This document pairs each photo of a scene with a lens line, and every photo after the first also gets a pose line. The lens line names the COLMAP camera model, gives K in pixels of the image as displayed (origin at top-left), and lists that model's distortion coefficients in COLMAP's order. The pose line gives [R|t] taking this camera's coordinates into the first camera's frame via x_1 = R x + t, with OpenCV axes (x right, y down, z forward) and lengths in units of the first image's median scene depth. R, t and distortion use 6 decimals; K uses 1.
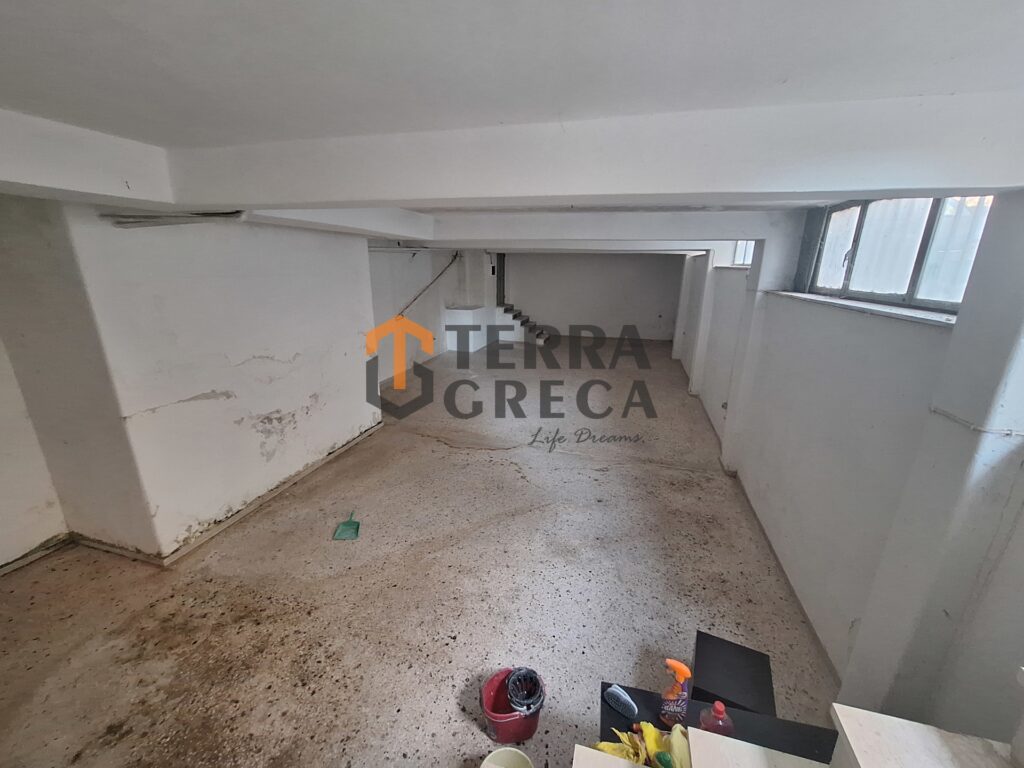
lens RADIAL K [[403.2, 0, 518.8], [0, 403.2, 383.6], [0, 0, 1]] dist [-0.006549, 0.001545]
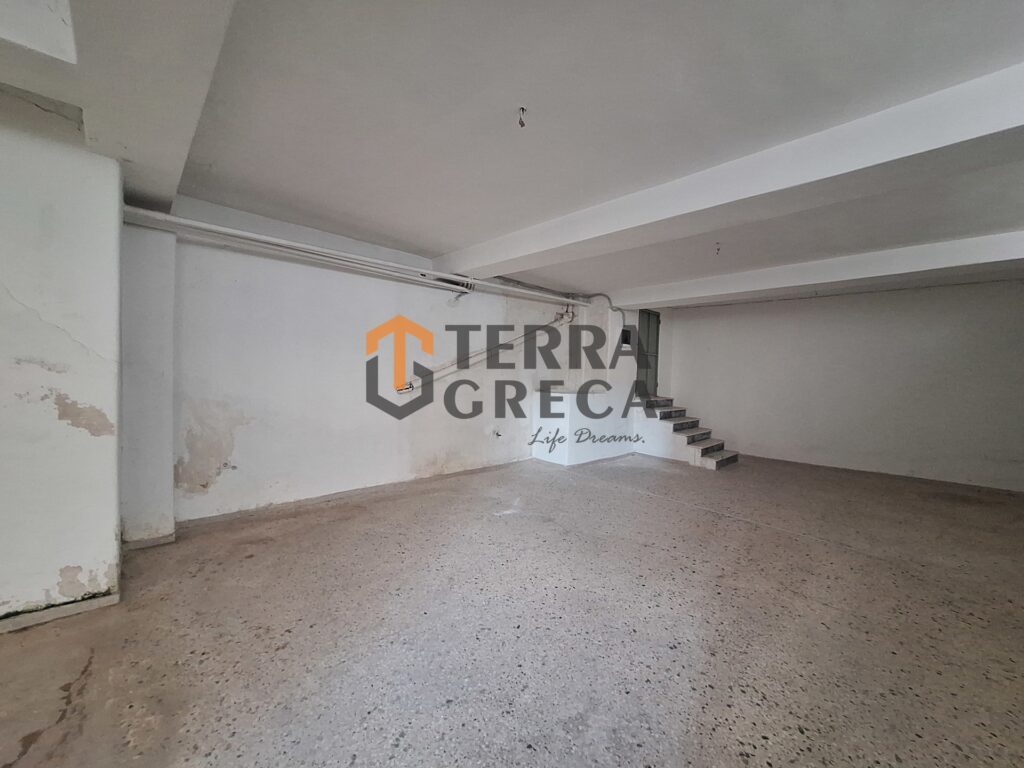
lens RADIAL K [[403.2, 0, 518.2], [0, 403.2, 384.7], [0, 0, 1]] dist [-0.006549, 0.001545]
pose [[0.859214, 0.022326, -0.511129, 0.358231], [-0.161860, 0.959595, -0.230173, -0.133568], [0.485338, 0.280499, 0.828111, 1.354500]]
